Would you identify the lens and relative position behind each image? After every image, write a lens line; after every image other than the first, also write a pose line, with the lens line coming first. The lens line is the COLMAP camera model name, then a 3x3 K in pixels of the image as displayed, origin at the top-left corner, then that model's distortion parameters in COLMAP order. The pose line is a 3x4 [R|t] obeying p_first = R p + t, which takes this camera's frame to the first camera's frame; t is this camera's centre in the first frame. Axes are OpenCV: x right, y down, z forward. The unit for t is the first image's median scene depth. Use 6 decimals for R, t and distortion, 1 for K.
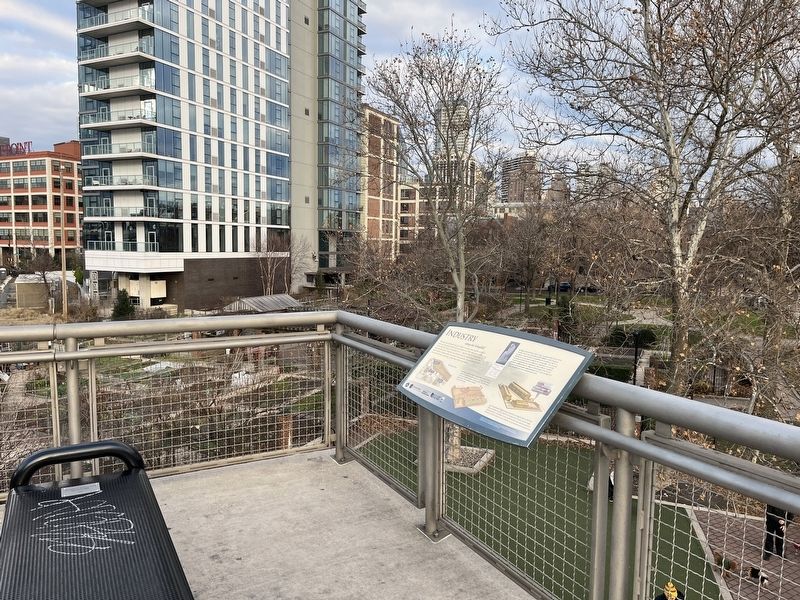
lens RADIAL K [[611.2, 0, 400.0], [0, 611.2, 300.4], [0, 0, 1]] dist [0.006950, 0.000528]
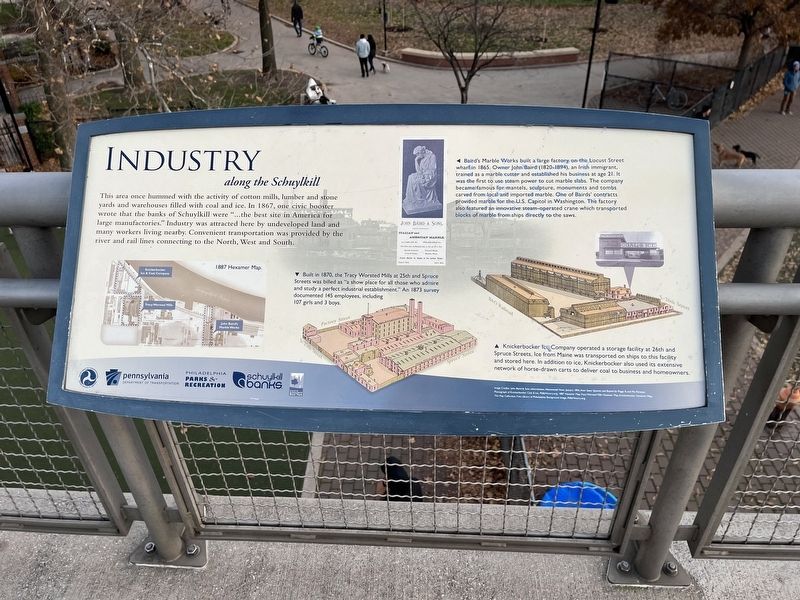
lens RADIAL K [[611.2, 0, 401.3], [0, 611.2, 299.6], [0, 0, 1]] dist [0.006950, 0.000528]
pose [[0.534778, -0.512864, 0.671553, -0.101821], [0.108930, 0.829955, 0.547091, -0.048788], [-0.837942, -0.219420, 0.499708, 0.831382]]
